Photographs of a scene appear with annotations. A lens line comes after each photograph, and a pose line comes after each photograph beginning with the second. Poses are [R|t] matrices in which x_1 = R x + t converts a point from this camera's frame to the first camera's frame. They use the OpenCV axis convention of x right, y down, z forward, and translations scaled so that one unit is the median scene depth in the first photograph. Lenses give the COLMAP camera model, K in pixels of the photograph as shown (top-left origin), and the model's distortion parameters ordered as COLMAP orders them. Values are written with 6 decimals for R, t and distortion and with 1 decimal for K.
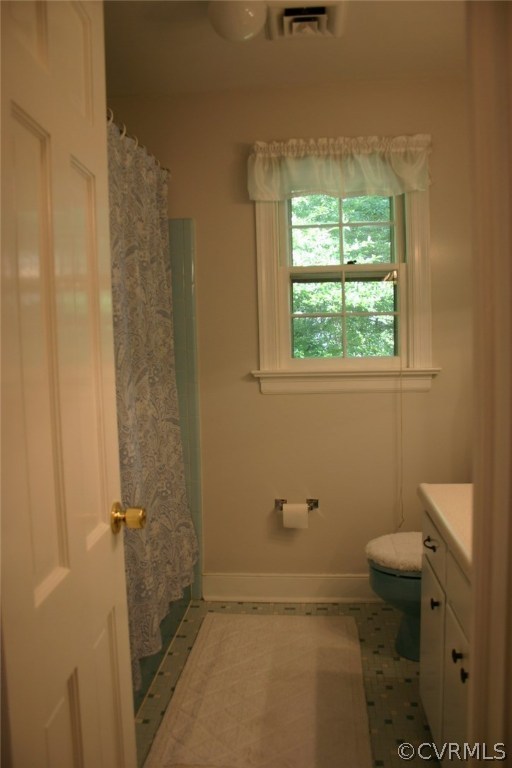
lens RADIAL K [[634.9, 0, 242.8], [0, 634.9, 384.6], [0, 0, 1]] dist [-0.140091, 0.128376]
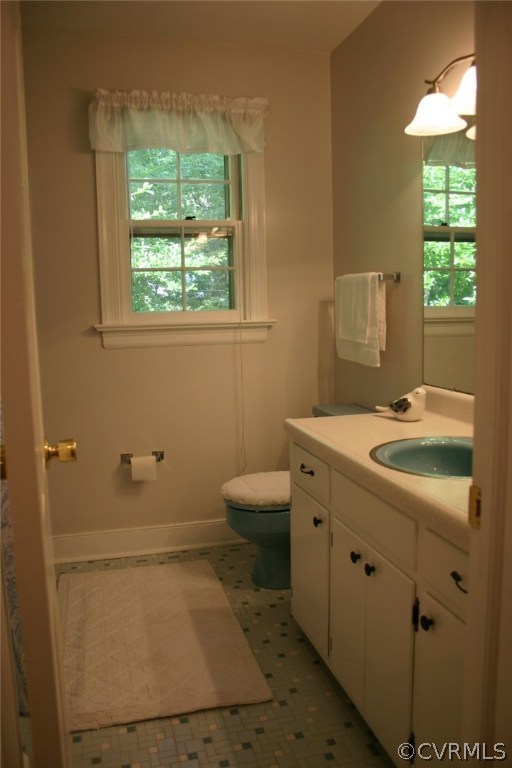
lens RADIAL K [[634.9, 0, 242.8], [0, 634.9, 384.6], [0, 0, 1]] dist [-0.140091, 0.128376]
pose [[0.936407, -0.038555, 0.348792, -0.121664], [0.025018, 0.998752, 0.043234, 0.036554], [-0.350024, -0.031758, 0.936202, 0.003468]]
